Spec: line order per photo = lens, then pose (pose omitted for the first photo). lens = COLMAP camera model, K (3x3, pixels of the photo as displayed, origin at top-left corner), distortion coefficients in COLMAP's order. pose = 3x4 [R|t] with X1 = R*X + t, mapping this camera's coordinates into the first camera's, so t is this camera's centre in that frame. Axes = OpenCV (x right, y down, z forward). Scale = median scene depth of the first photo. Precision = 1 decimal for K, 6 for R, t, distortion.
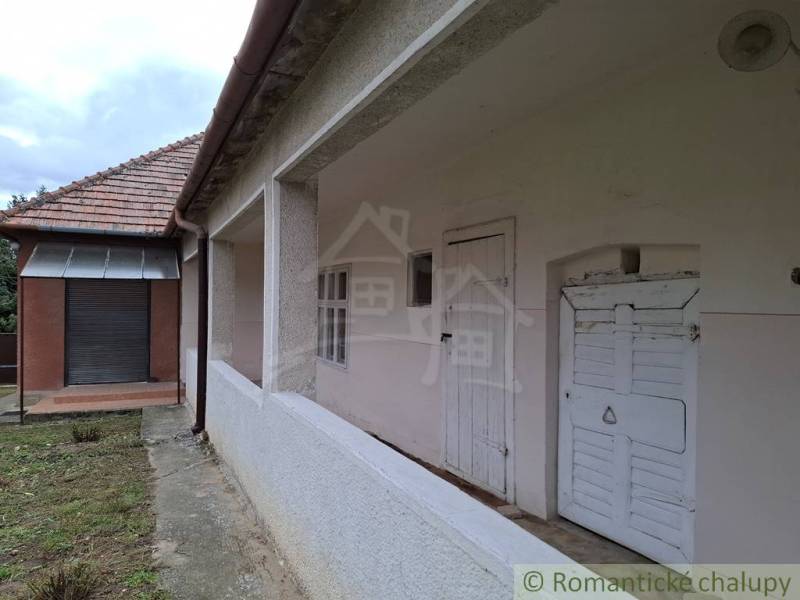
lens RADIAL K [[555.8, 0, 385.0], [0, 555.8, 296.4], [0, 0, 1]] dist [0.095520, -0.090017]
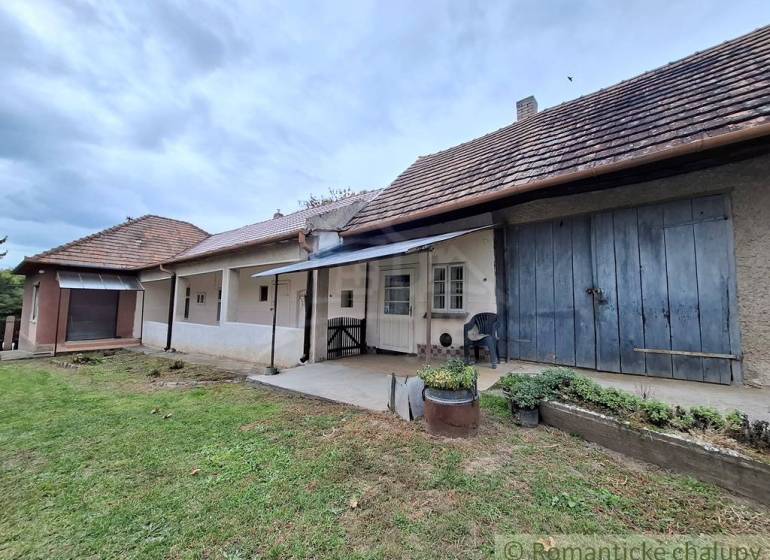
lens RADIAL K [[309.0, 0, 377.1], [0, 309.0, 284.5], [0, 0, 1]] dist [0.012480, 0.000326]
pose [[0.892770, 0.034744, 0.449171, -0.216695], [-0.010228, 0.998328, -0.056894, 0.019670], [-0.450397, 0.046199, 0.891633, -1.330702]]
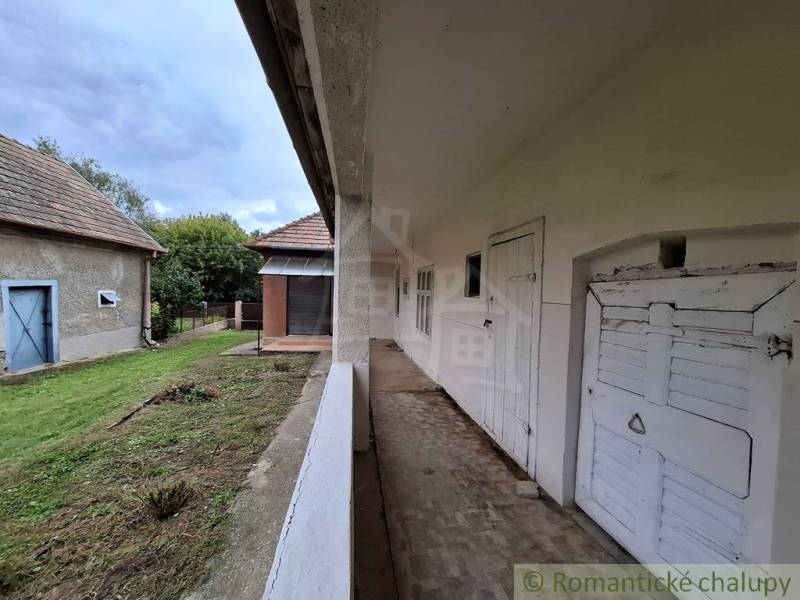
lens RADIAL K [[319.1, 0, 401.5], [0, 319.1, 296.4], [0, 0, 1]] dist [0.003411, 0.000517]
pose [[0.964789, 0.024185, -0.261913, 0.129555], [-0.017017, 0.999417, 0.029604, -0.003168], [0.262476, -0.024104, 0.964637, 0.327547]]
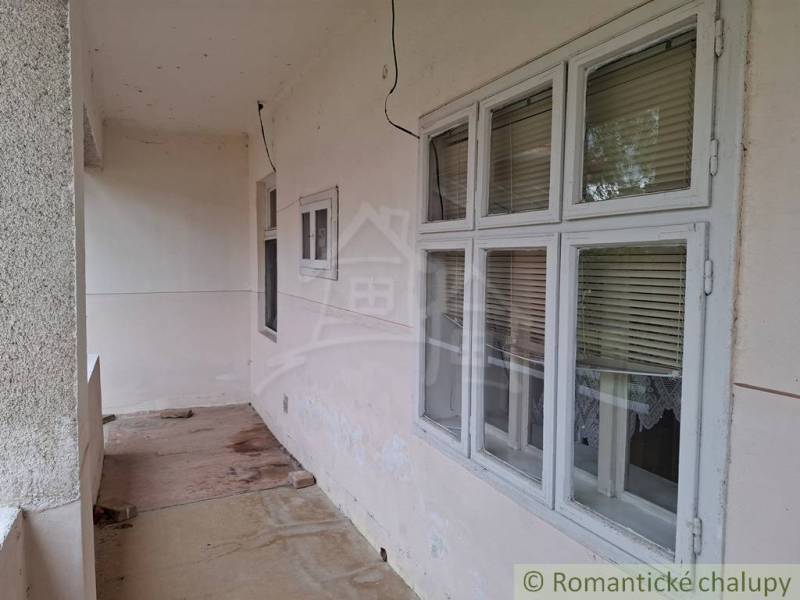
lens RADIAL K [[555.8, 0, 385.0], [0, 555.8, 296.4], [0, 0, 1]] dist [0.095520, -0.090017]
pose [[0.999958, 0.006312, -0.006577, -0.280118], [-0.005915, 0.998257, 0.058724, 0.052400], [0.006936, -0.058683, 0.998253, 1.455002]]
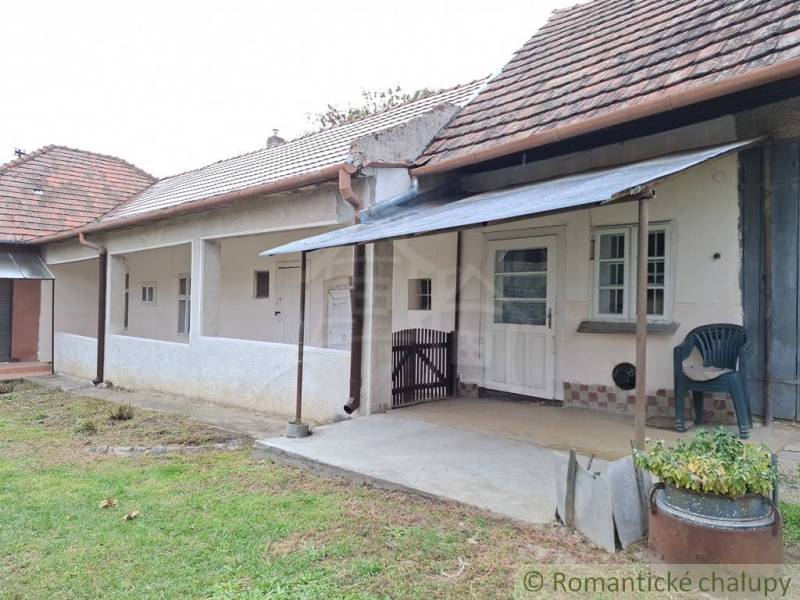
lens RADIAL K [[555.8, 0, 385.0], [0, 555.8, 296.4], [0, 0, 1]] dist [0.095520, -0.090017]
pose [[0.933800, 0.007940, 0.357707, -0.287268], [-0.008423, 0.999965, -0.000208, 0.008924], [-0.357696, -0.002819, 0.933834, -1.213976]]
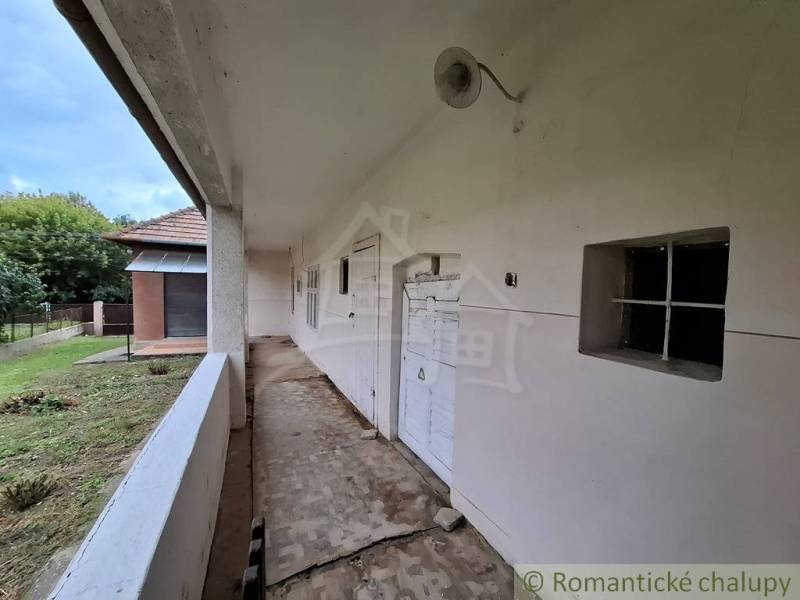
lens RADIAL K [[318.7, 0, 405.9], [0, 318.7, 300.7], [0, 0, 1]] dist [-0.001000, -0.000633]
pose [[0.999347, 0.013424, 0.033540, 0.265106], [-0.015030, 0.998729, 0.048119, -0.010515], [-0.032851, -0.048592, 0.998278, 0.163998]]
